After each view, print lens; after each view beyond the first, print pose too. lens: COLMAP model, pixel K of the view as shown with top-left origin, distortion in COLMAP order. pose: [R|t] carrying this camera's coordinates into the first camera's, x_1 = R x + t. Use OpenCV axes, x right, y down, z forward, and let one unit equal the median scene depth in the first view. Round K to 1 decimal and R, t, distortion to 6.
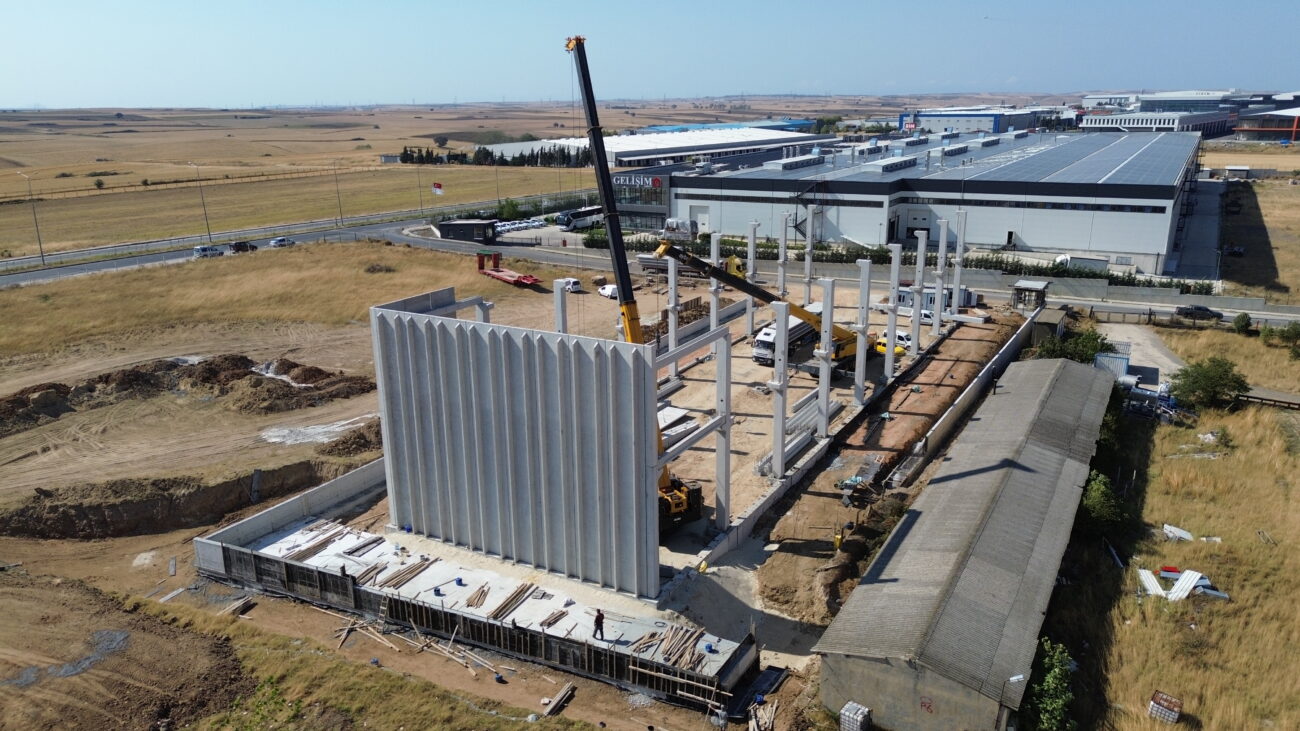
lens RADIAL K [[915.9, 0, 645.5], [0, 915.9, 366.9], [0, 0, 1]] dist [0.075113, -0.085225]
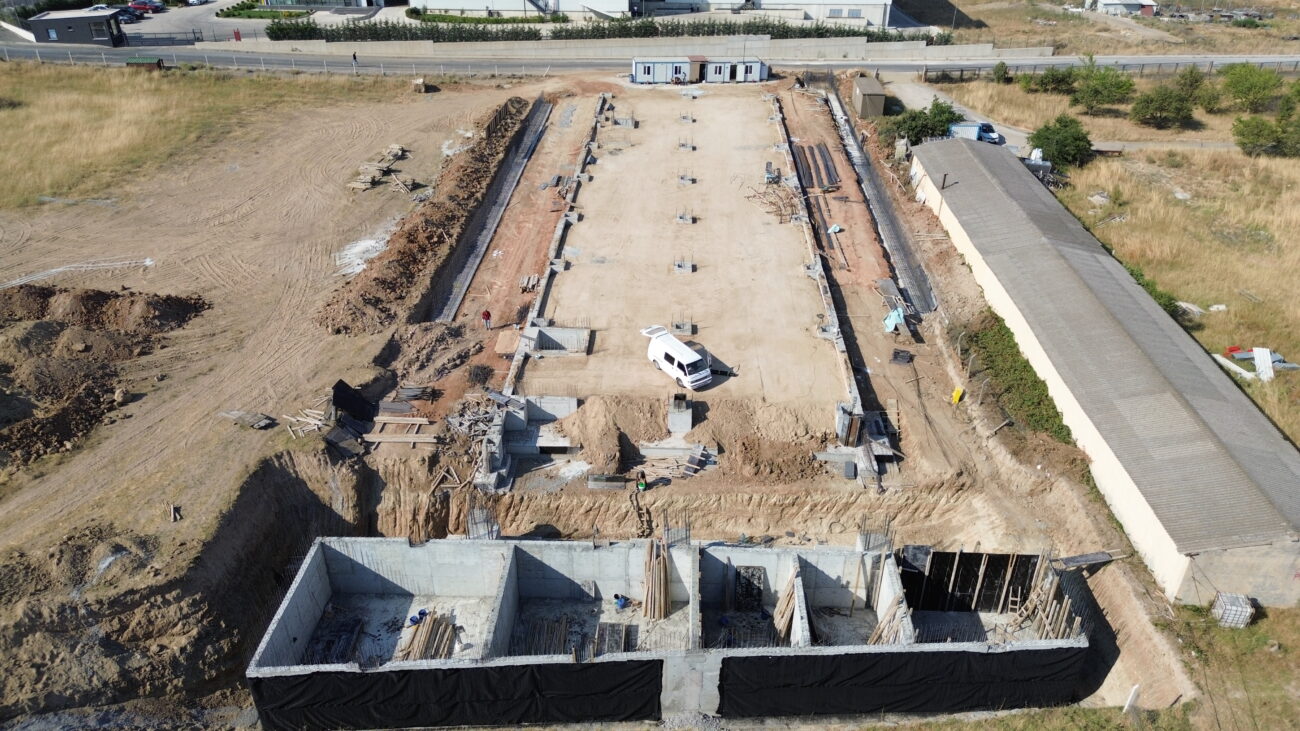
lens RADIAL K [[915.9, 0, 645.5], [0, 915.9, 366.9], [0, 0, 1]] dist [0.075113, -0.085225]
pose [[0.883984, -0.228087, 0.408103, -0.189146], [0.117609, 0.953335, 0.278065, -0.055904], [-0.452482, -0.197809, 0.869558, 0.153389]]
